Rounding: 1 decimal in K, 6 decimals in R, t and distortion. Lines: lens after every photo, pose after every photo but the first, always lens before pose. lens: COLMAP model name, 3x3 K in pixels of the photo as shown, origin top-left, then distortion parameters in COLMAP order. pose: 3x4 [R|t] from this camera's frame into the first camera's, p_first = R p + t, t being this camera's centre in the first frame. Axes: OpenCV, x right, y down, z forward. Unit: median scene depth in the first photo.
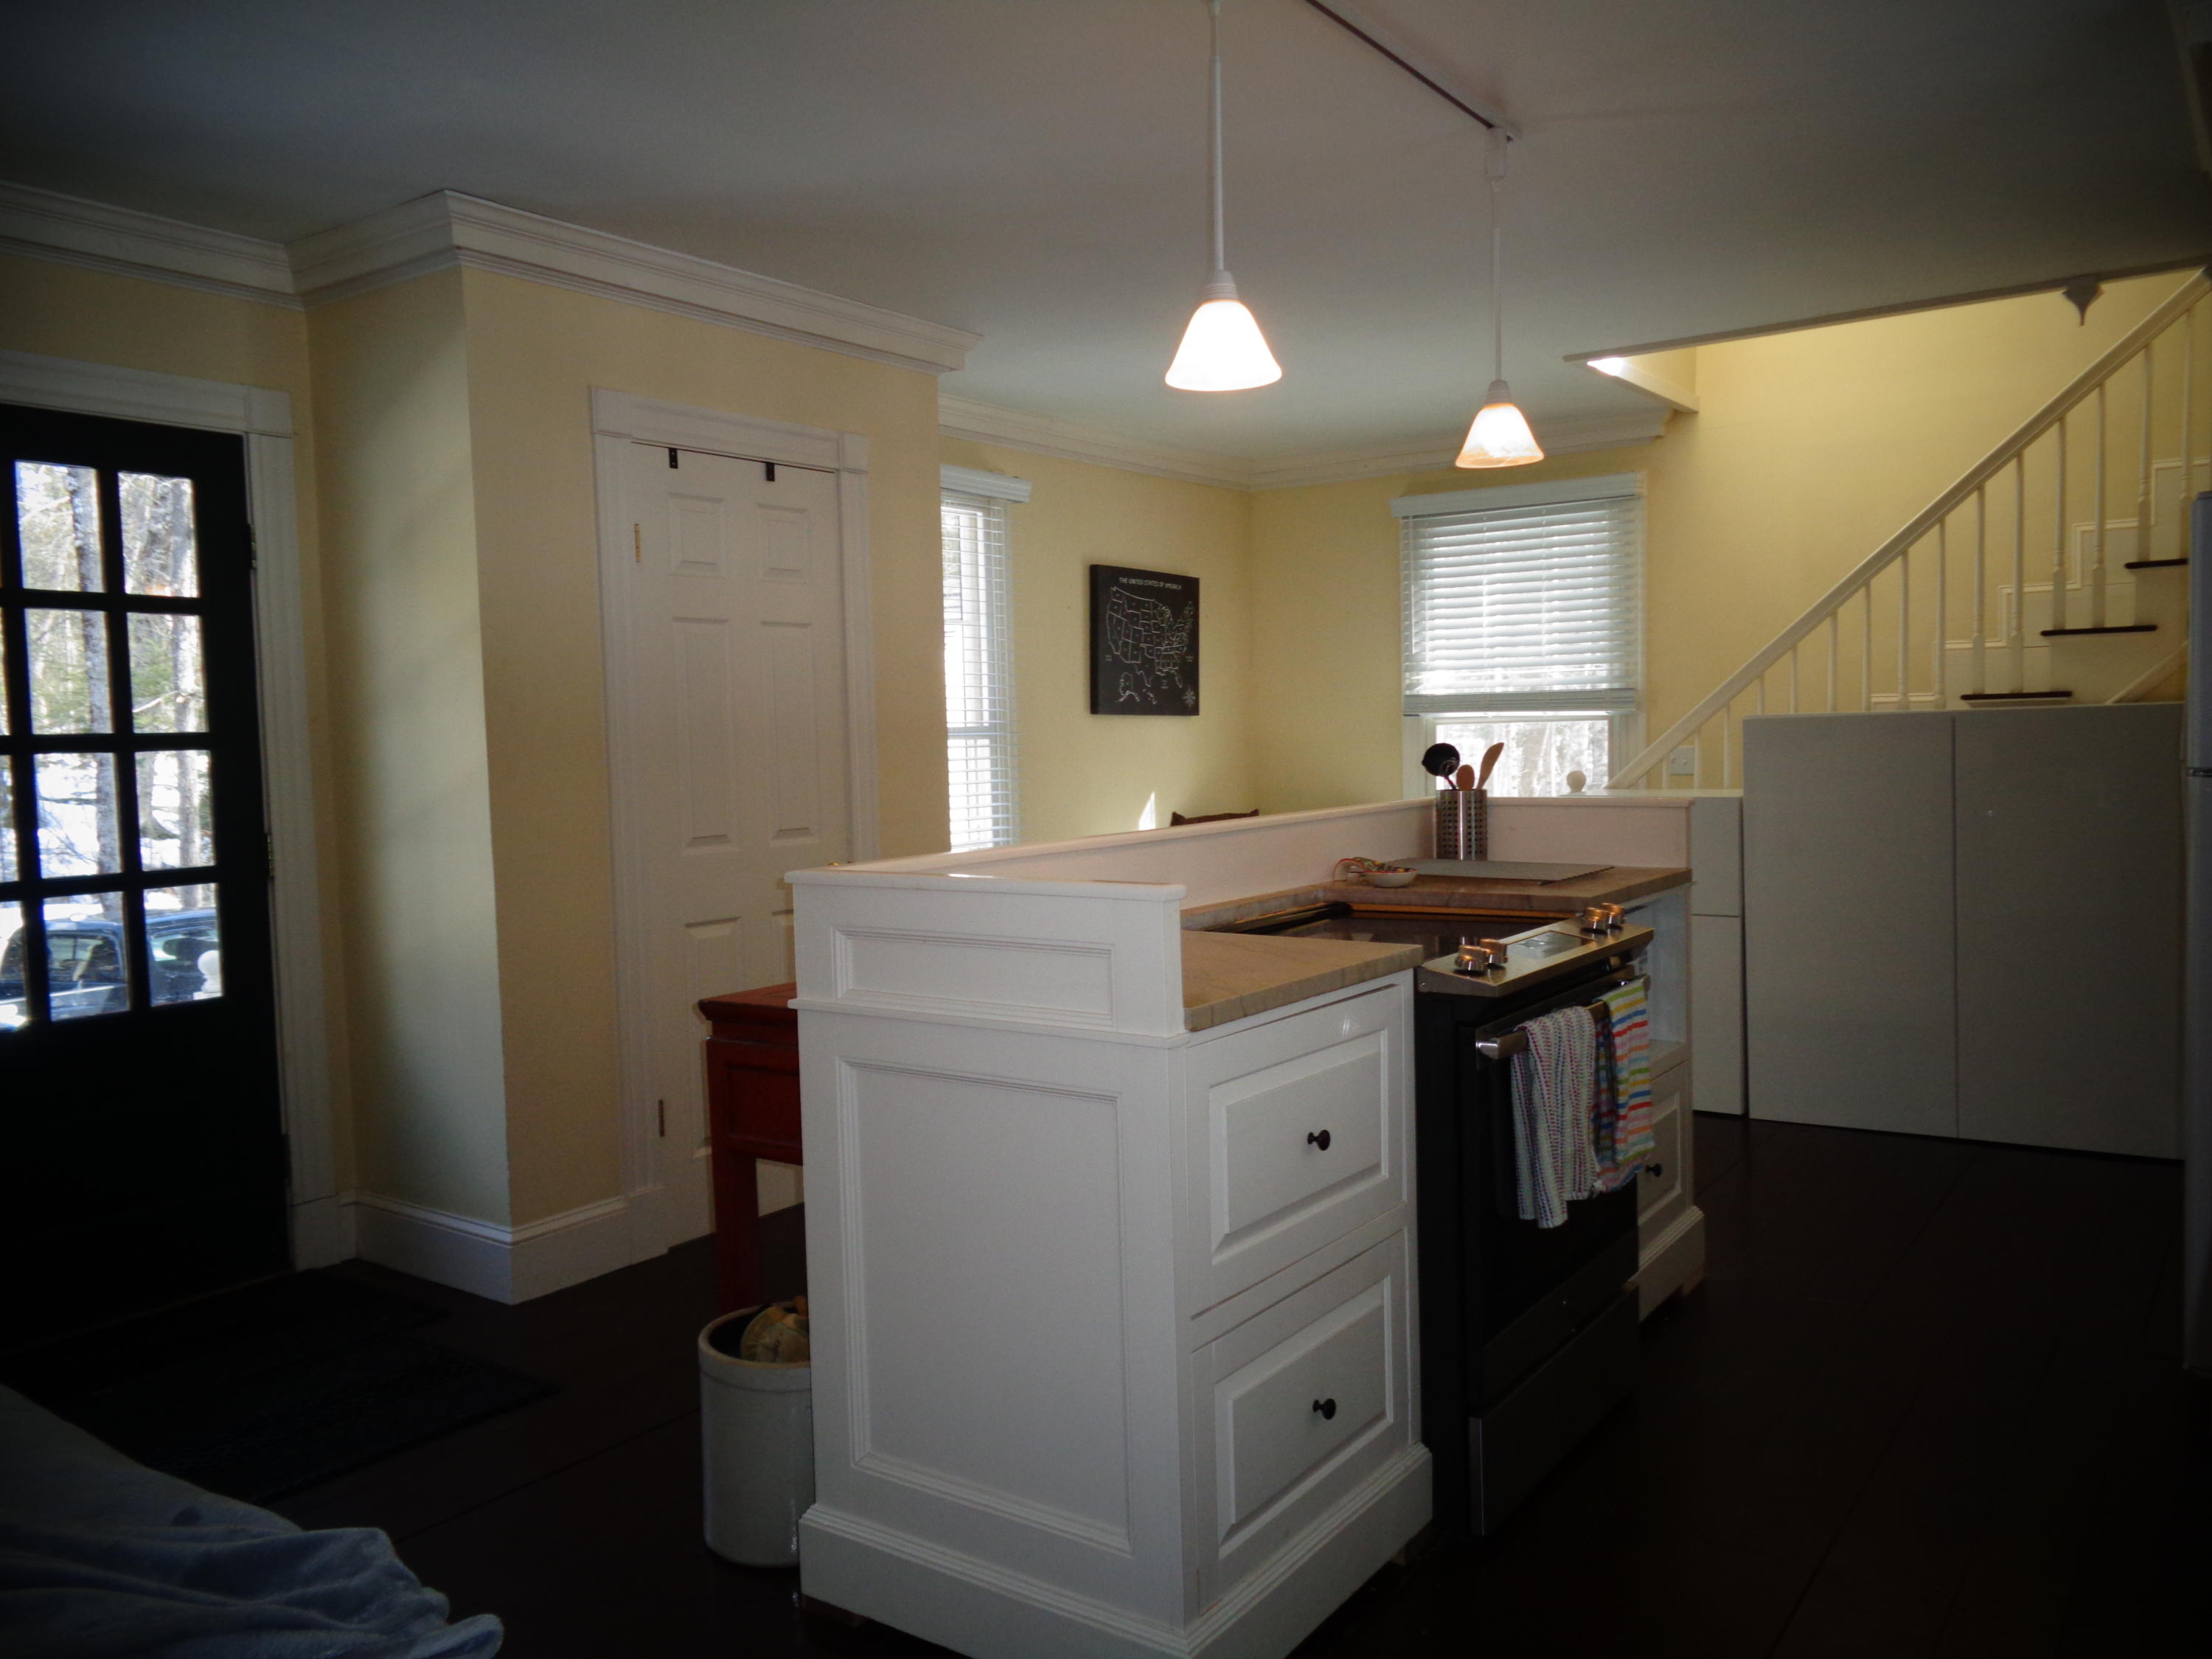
lens RADIAL K [[1666.0, 0, 1115.6], [0, 1666.0, 823.3], [0, 0, 1]] dist [0.009092, -0.003050]
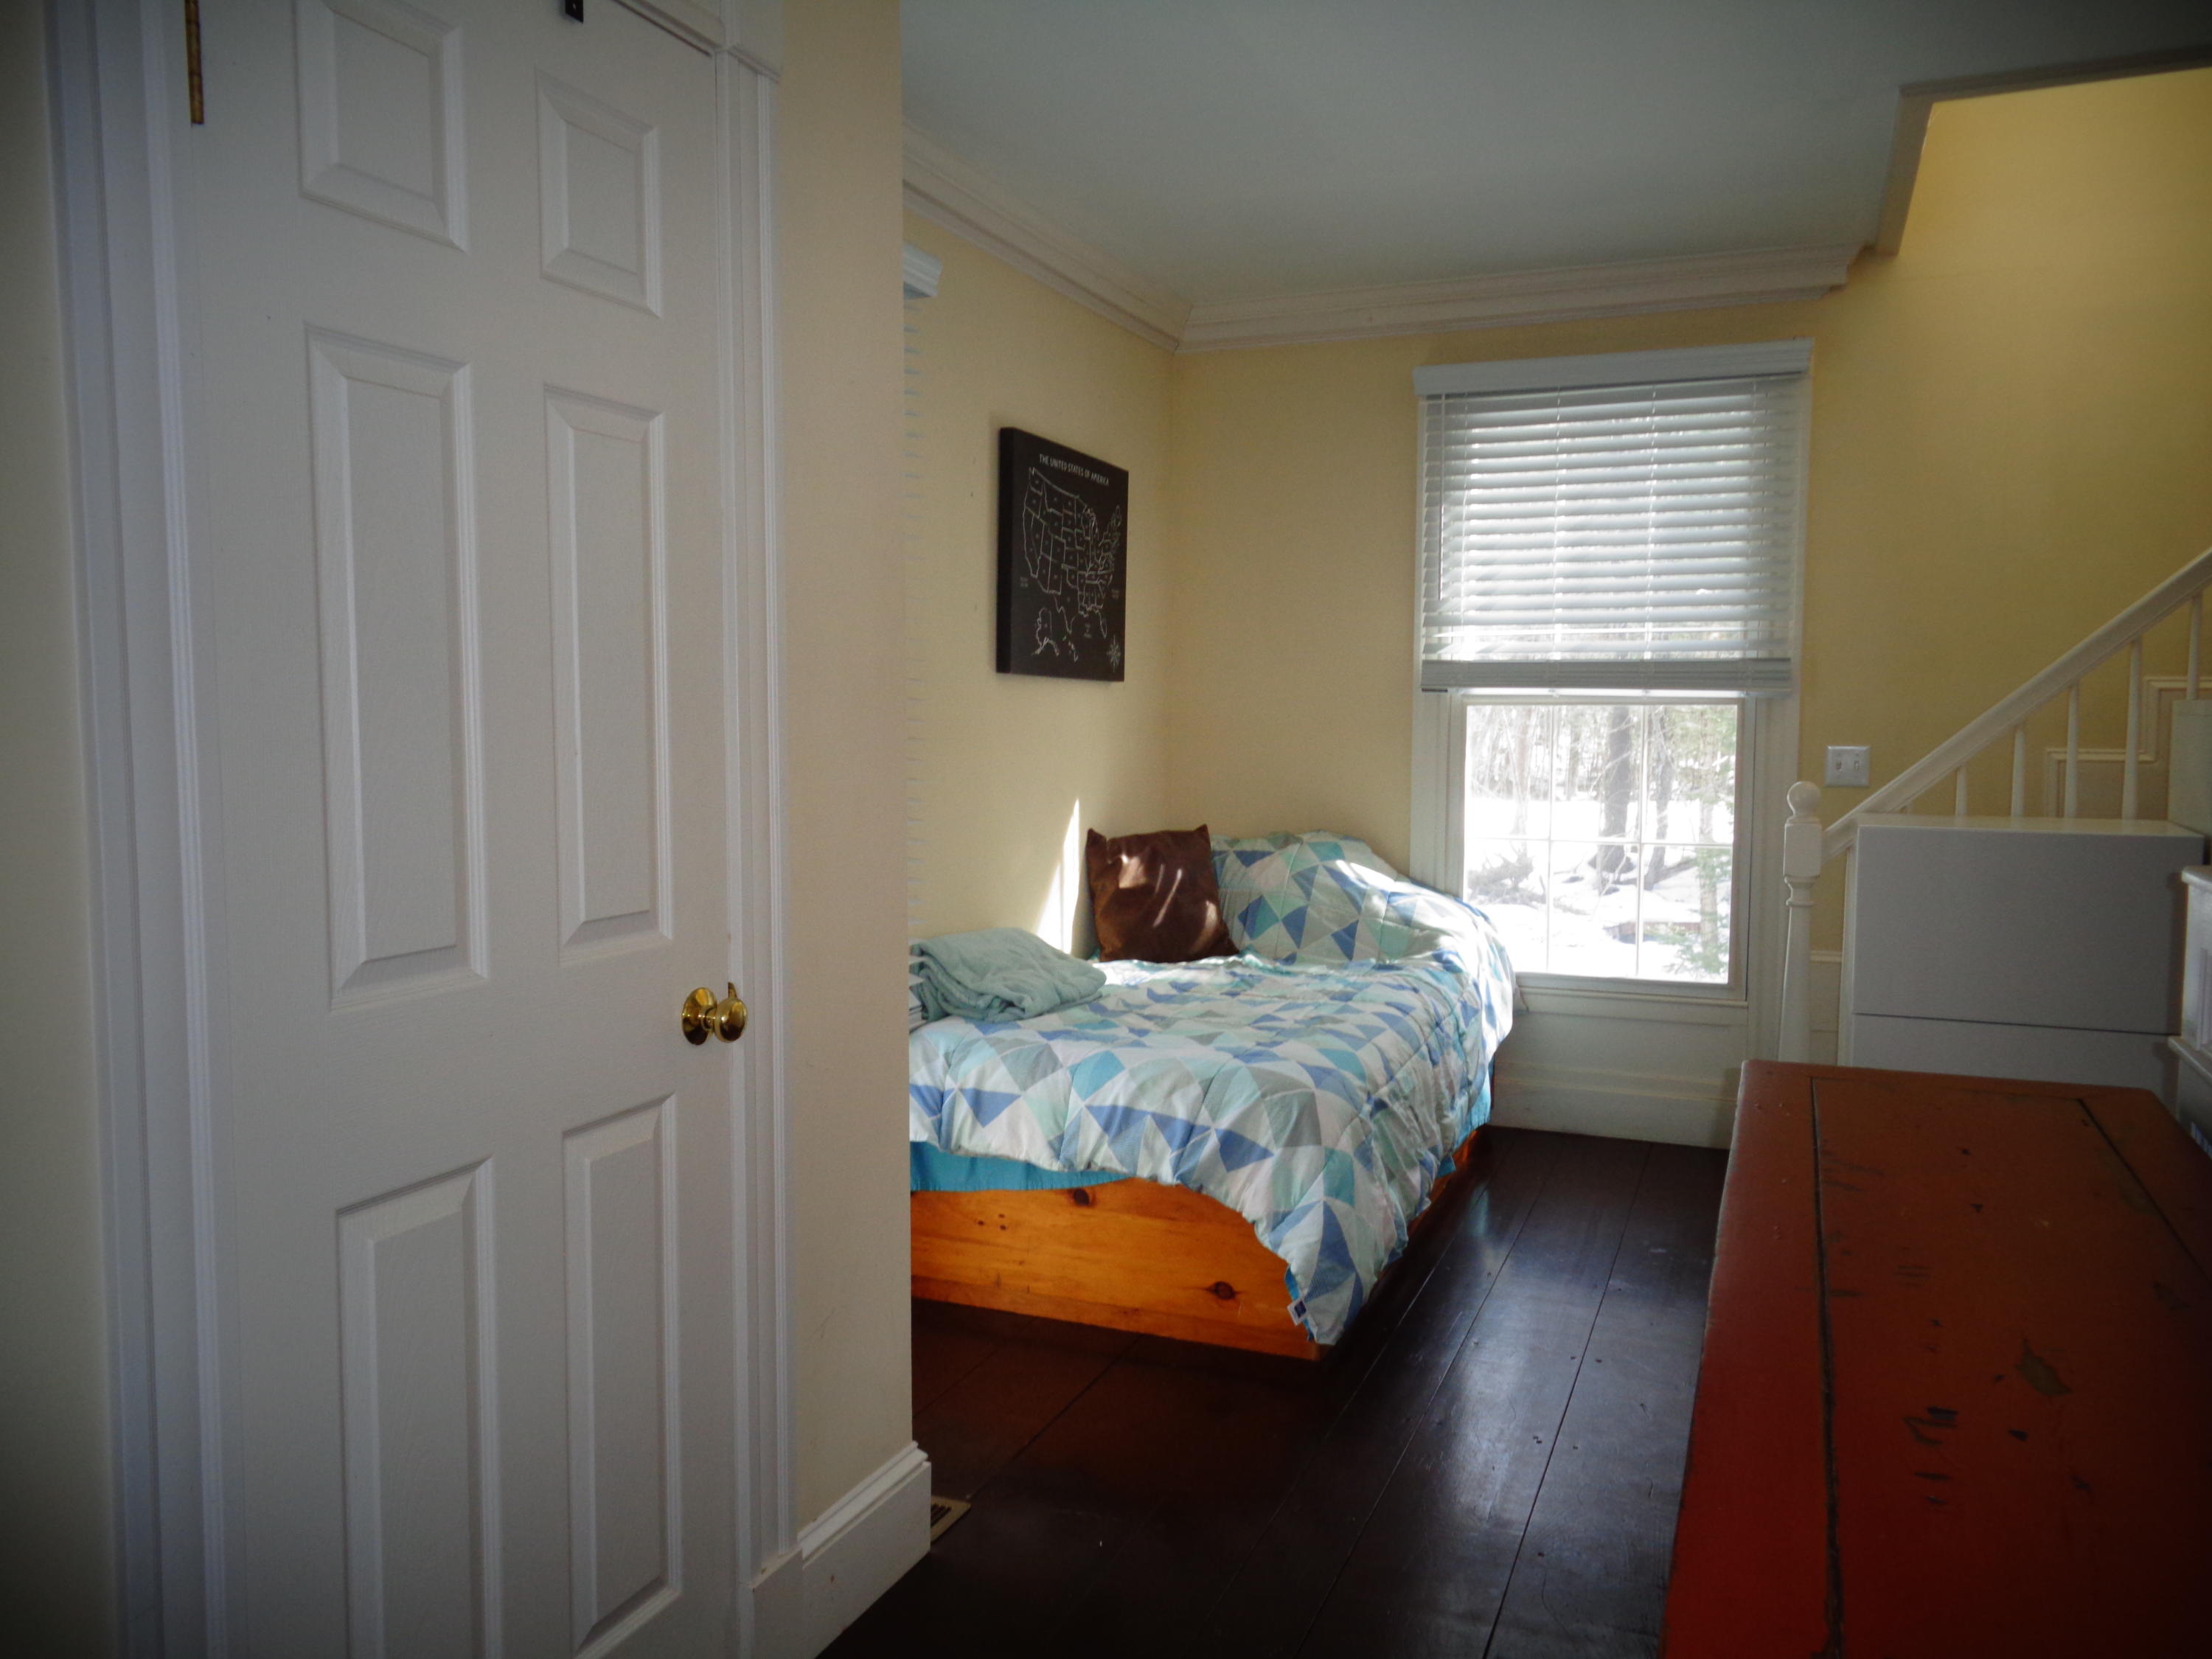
lens RADIAL K [[1666.0, 0, 1088.1], [0, 1666.0, 833.5], [0, 0, 1]] dist [0.009092, -0.003050]
pose [[0.976099, 0.009136, 0.217134, -0.111094], [-0.013257, 0.999758, 0.017528, -0.017240], [-0.216921, -0.019988, 0.975984, 0.382524]]
